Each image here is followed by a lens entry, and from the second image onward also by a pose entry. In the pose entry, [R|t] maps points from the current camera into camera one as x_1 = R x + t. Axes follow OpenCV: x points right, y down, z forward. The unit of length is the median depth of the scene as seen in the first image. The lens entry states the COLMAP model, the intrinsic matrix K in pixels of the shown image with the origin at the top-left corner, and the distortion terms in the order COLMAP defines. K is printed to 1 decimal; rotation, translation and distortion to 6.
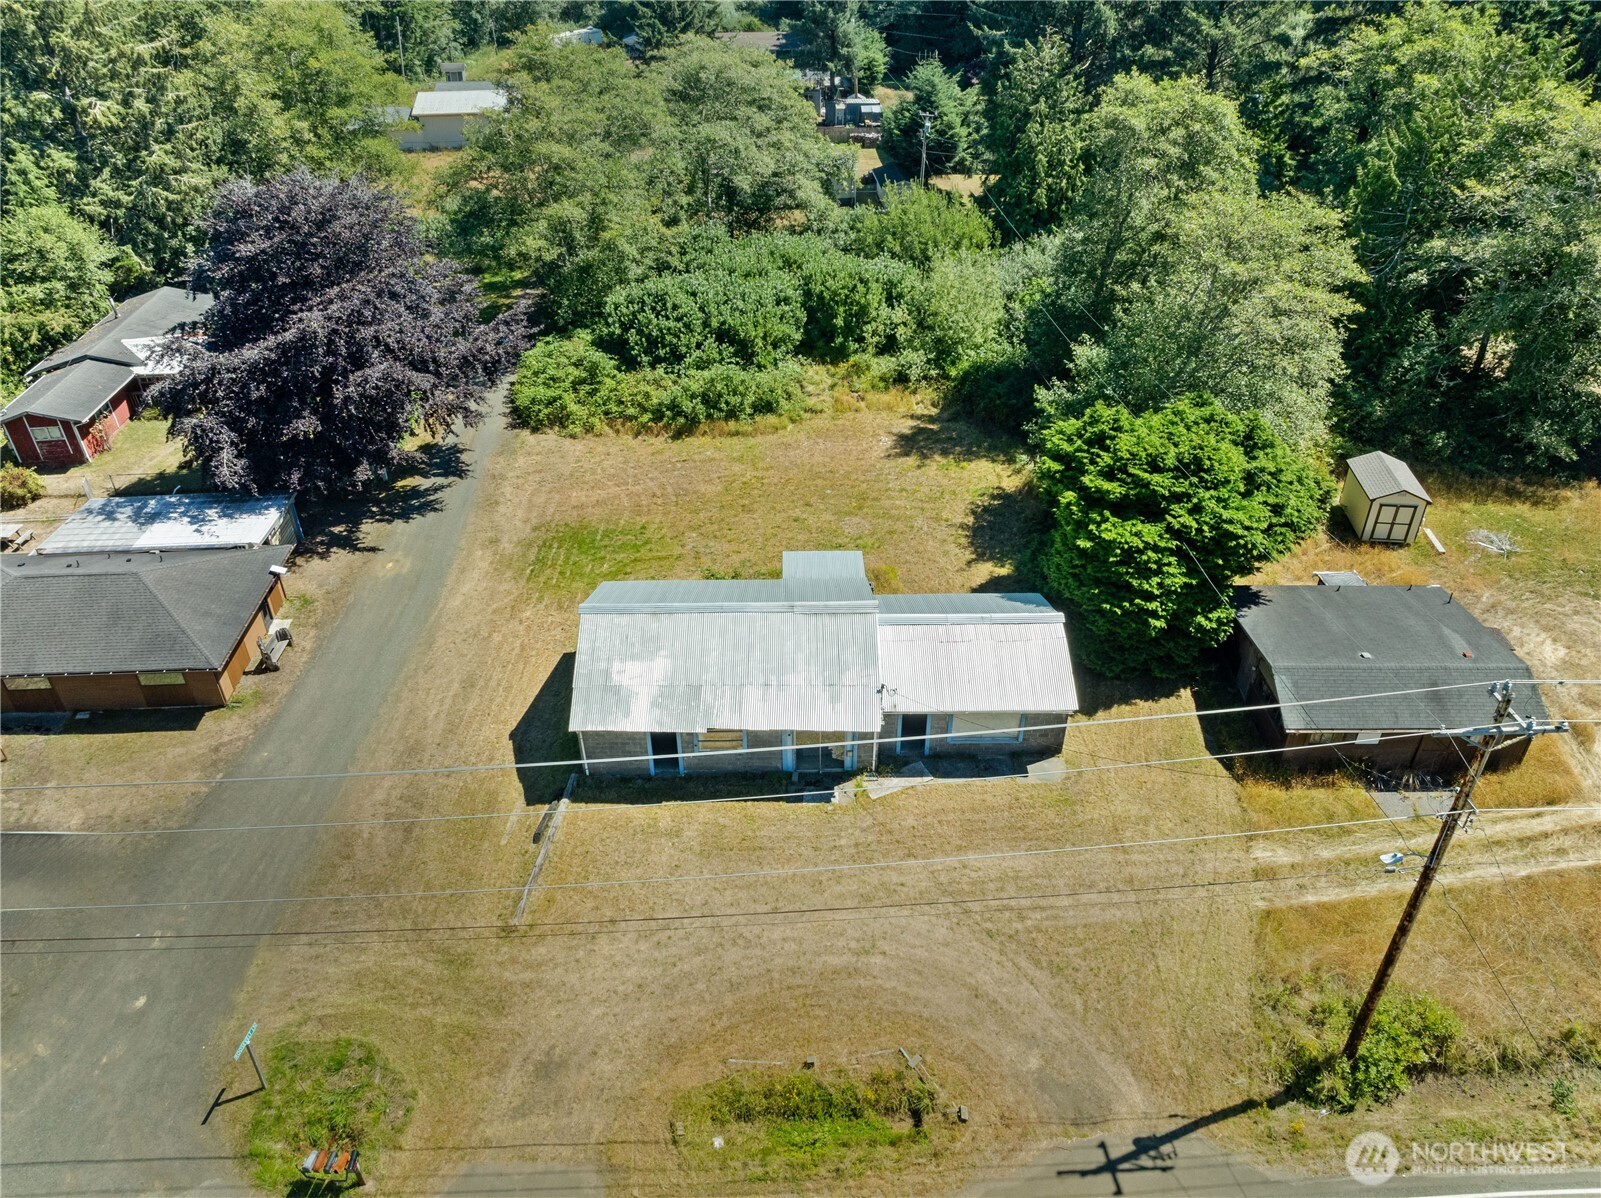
lens RADIAL K [[1116.3, 0, 800.5], [0, 1116.3, 599.0], [0, 0, 1]] dist [-0.034130, -0.000640]
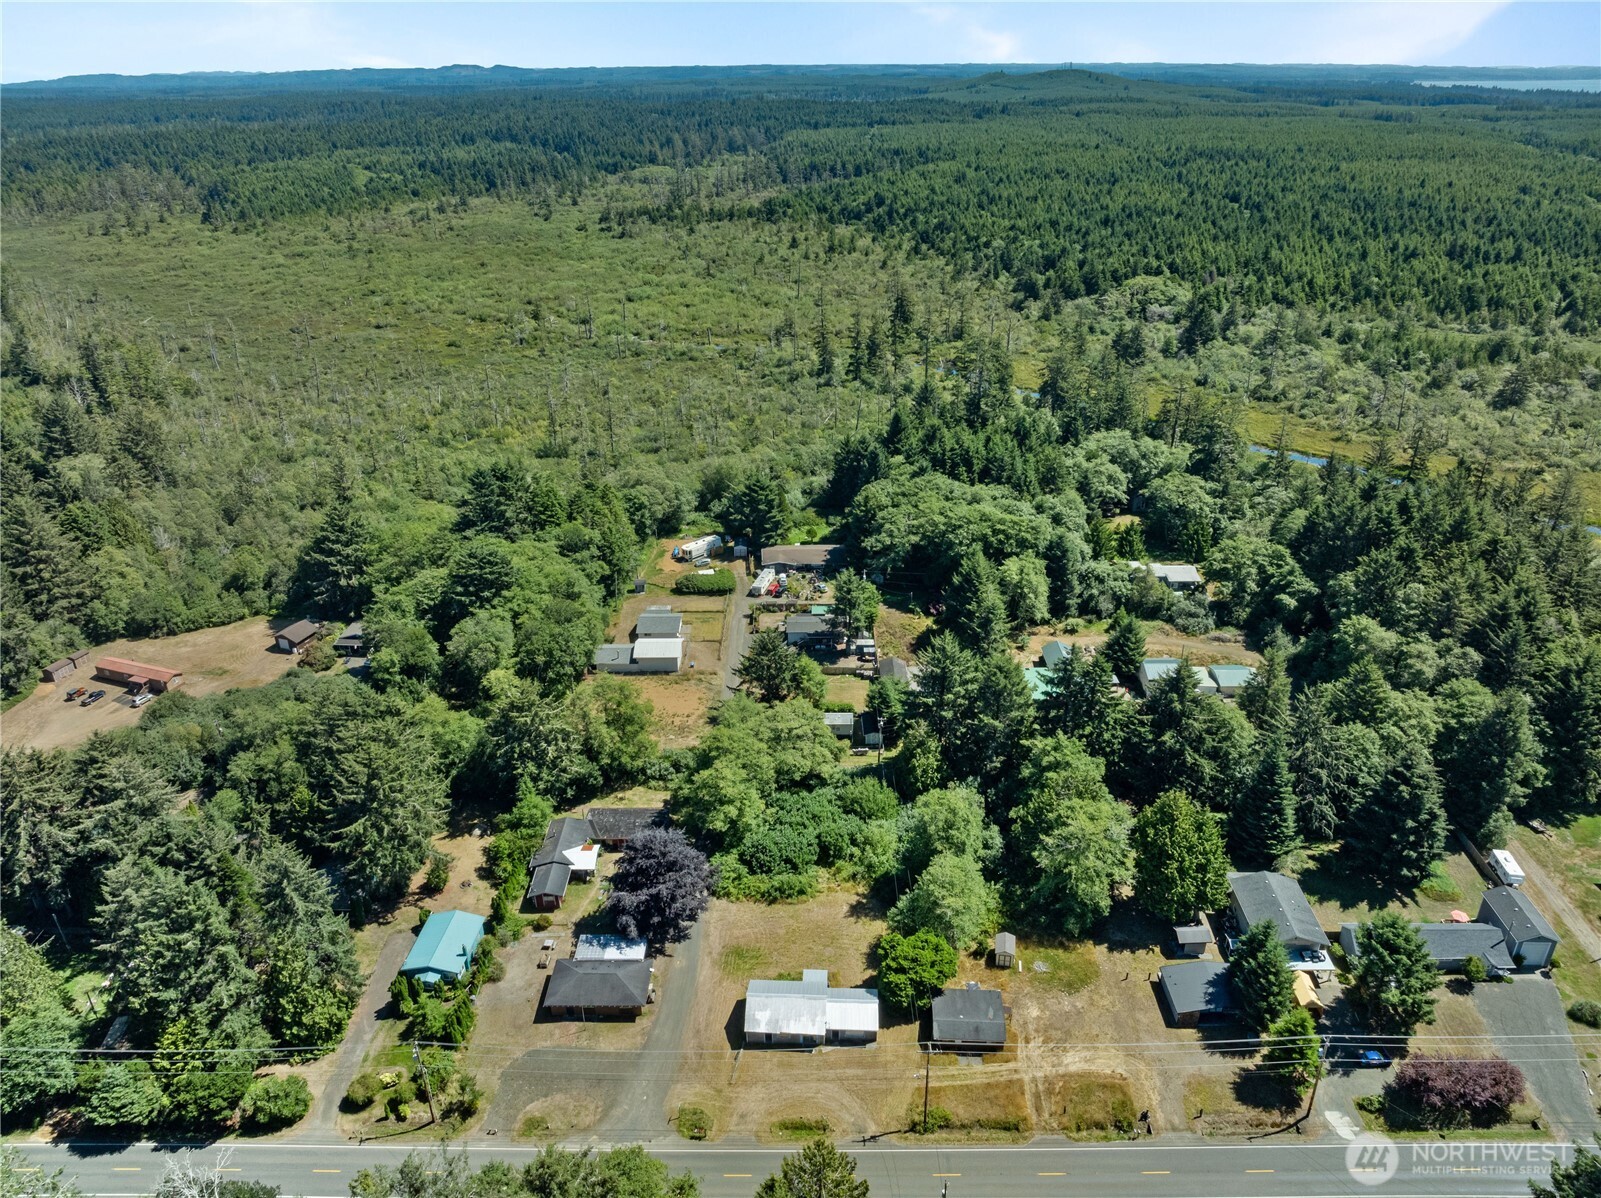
lens RADIAL K [[1116.3, 0, 800.5], [0, 1116.3, 599.0], [0, 0, 1]] dist [-0.034130, -0.000640]
pose [[0.998245, 0.021004, -0.055364, 0.140807], [-0.029203, 0.987992, -0.151723, -0.654510], [0.051513, 0.153073, 0.986871, -2.522001]]
